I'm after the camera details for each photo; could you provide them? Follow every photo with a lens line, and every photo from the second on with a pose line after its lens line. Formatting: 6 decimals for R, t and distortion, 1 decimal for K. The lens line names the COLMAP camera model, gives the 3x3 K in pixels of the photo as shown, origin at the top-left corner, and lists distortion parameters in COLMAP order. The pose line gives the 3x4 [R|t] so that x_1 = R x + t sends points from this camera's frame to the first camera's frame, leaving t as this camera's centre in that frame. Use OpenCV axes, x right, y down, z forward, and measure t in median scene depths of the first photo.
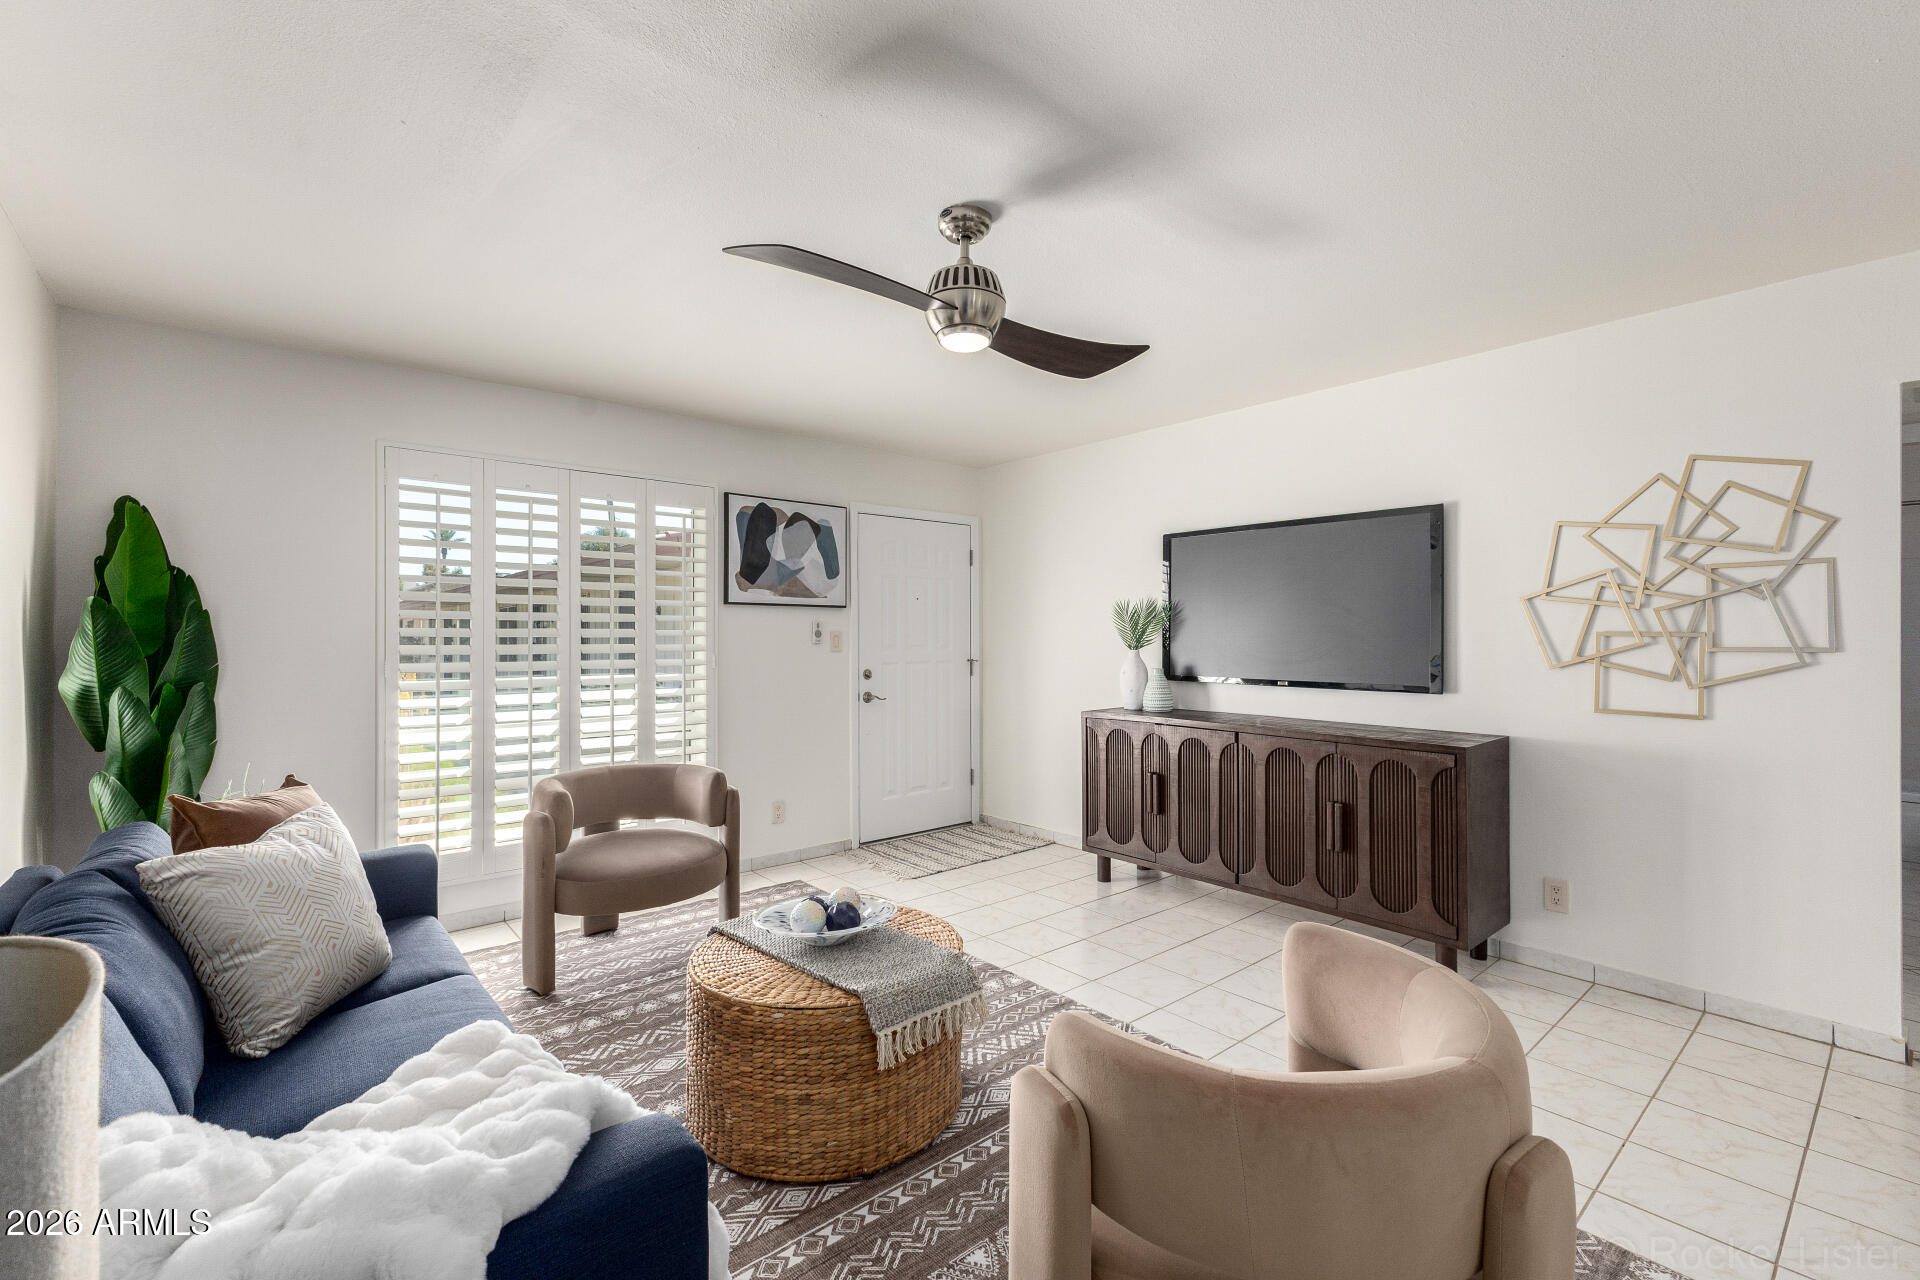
lens RADIAL K [[831.7, 0, 957.8], [0, 831.7, 638.5], [0, 0, 1]] dist [0.014311, -0.002569]
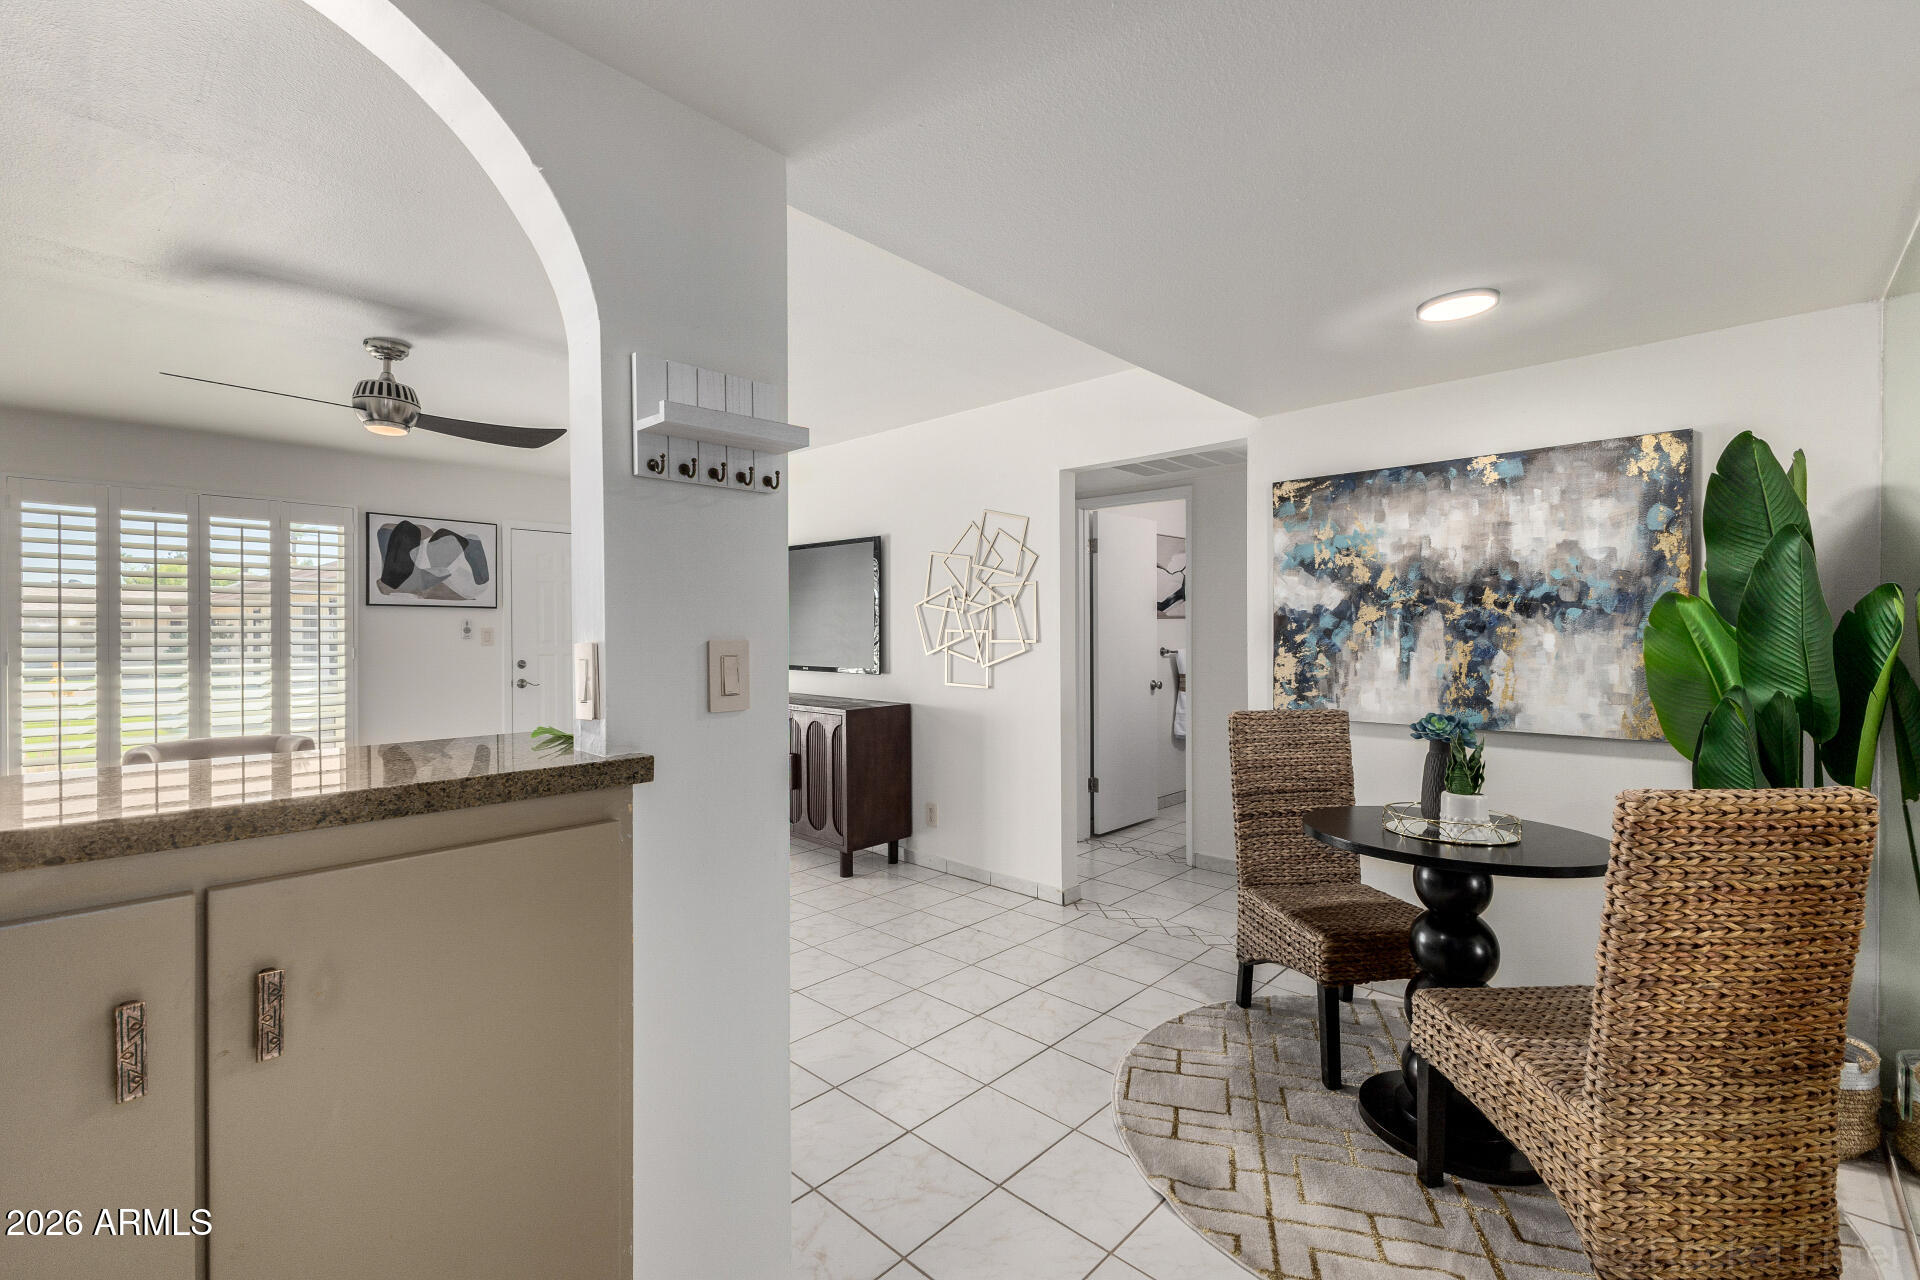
lens RADIAL K [[831.7, 0, 959.0], [0, 831.7, 631.9], [0, 0, 1]] dist [0.014311, -0.002569]
pose [[0.993489, -0.001682, 0.113915, 0.535743], [0.001763, 0.999998, -0.000608, -0.001822], [-0.113914, 0.000805, 0.993490, -0.363366]]
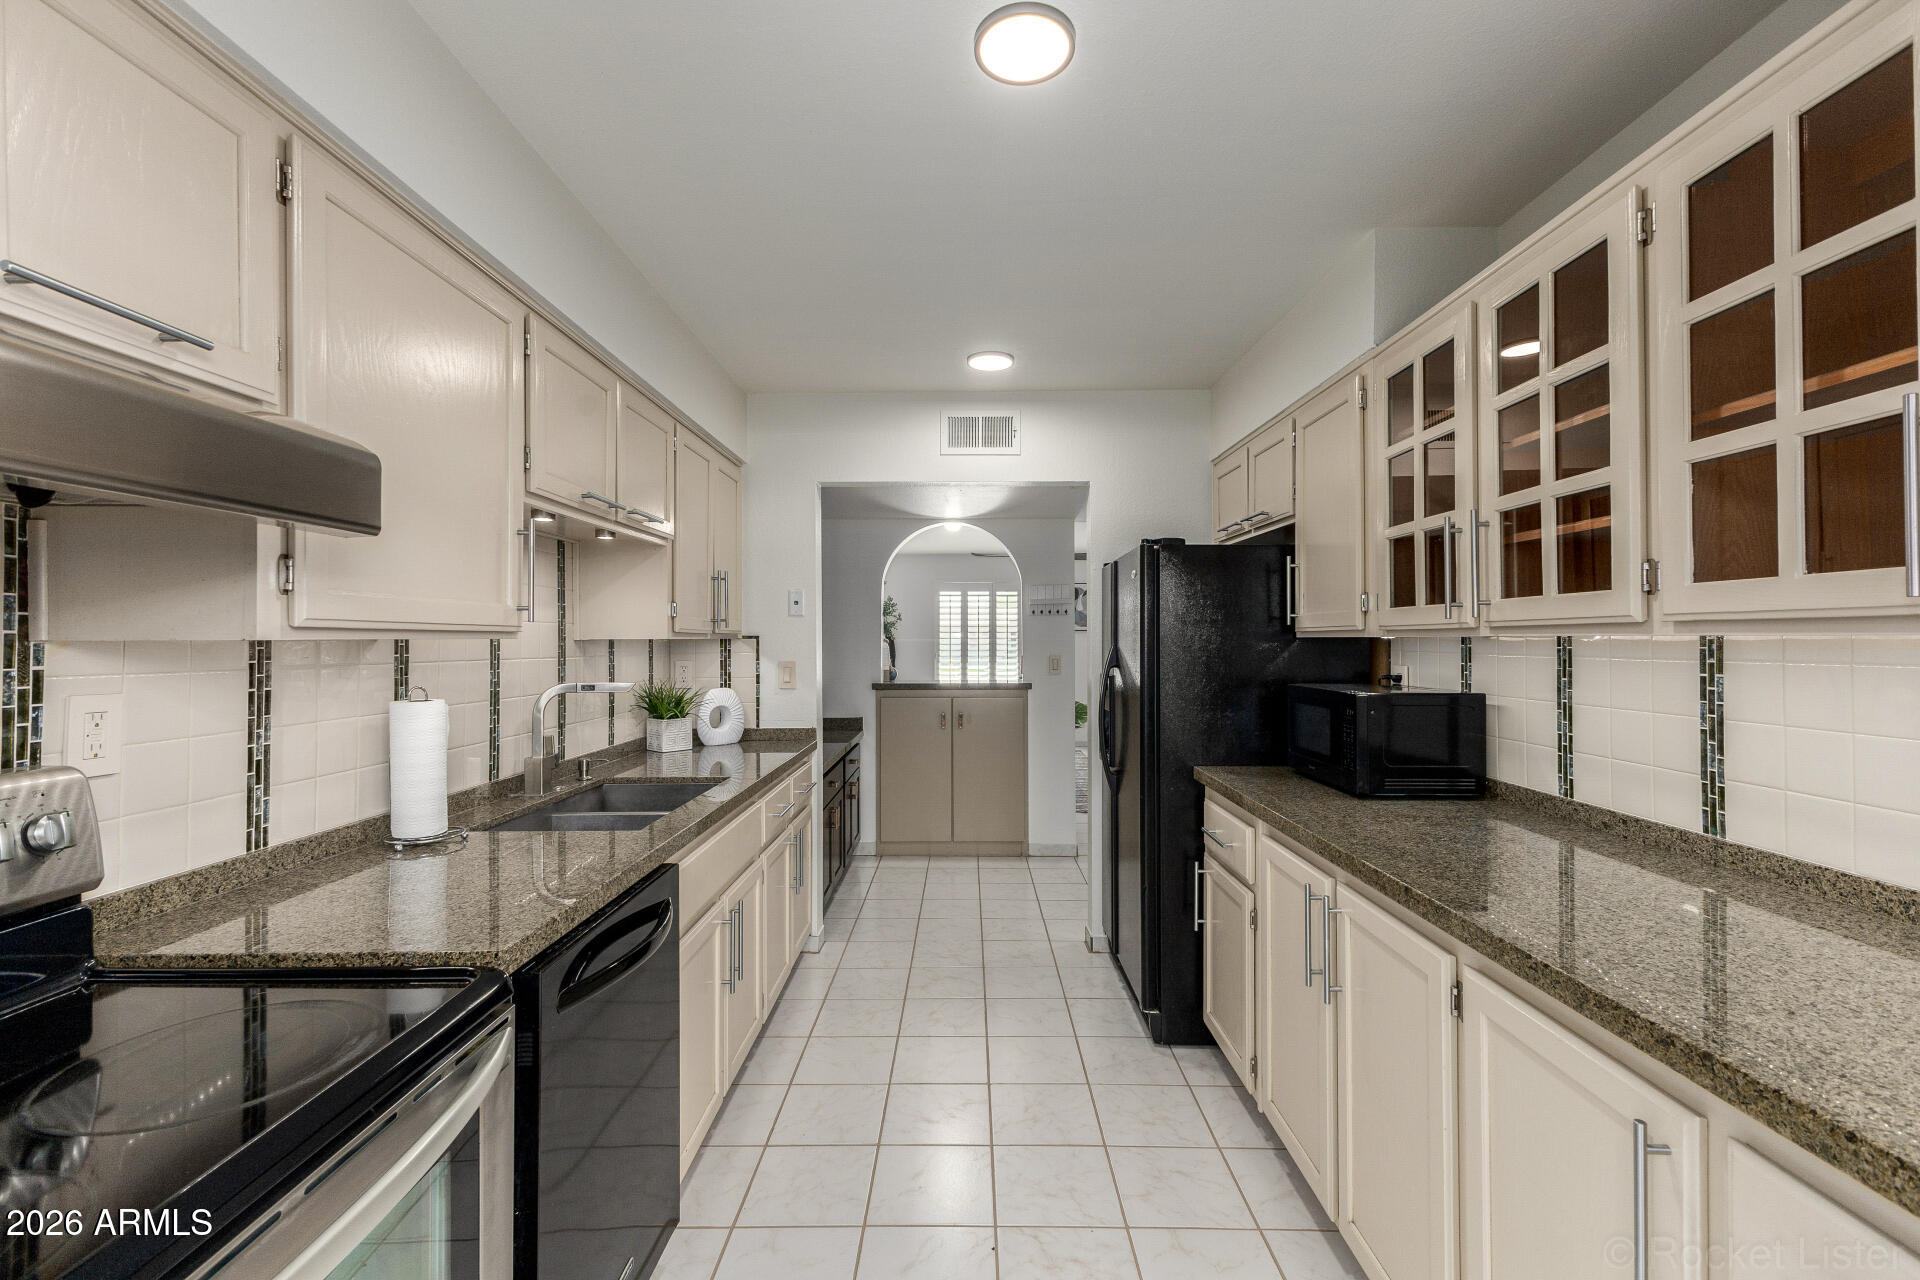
lens RADIAL K [[831.7, 0, 961.4], [0, 831.7, 633.7], [0, 0, 1]] dist [0.014311, -0.002569]
pose [[0.764750, 0.004644, -0.644311, 3.833946], [-0.009056, 0.999953, -0.003540, -0.198882], [0.644264, 0.008542, 0.764756, -4.012342]]
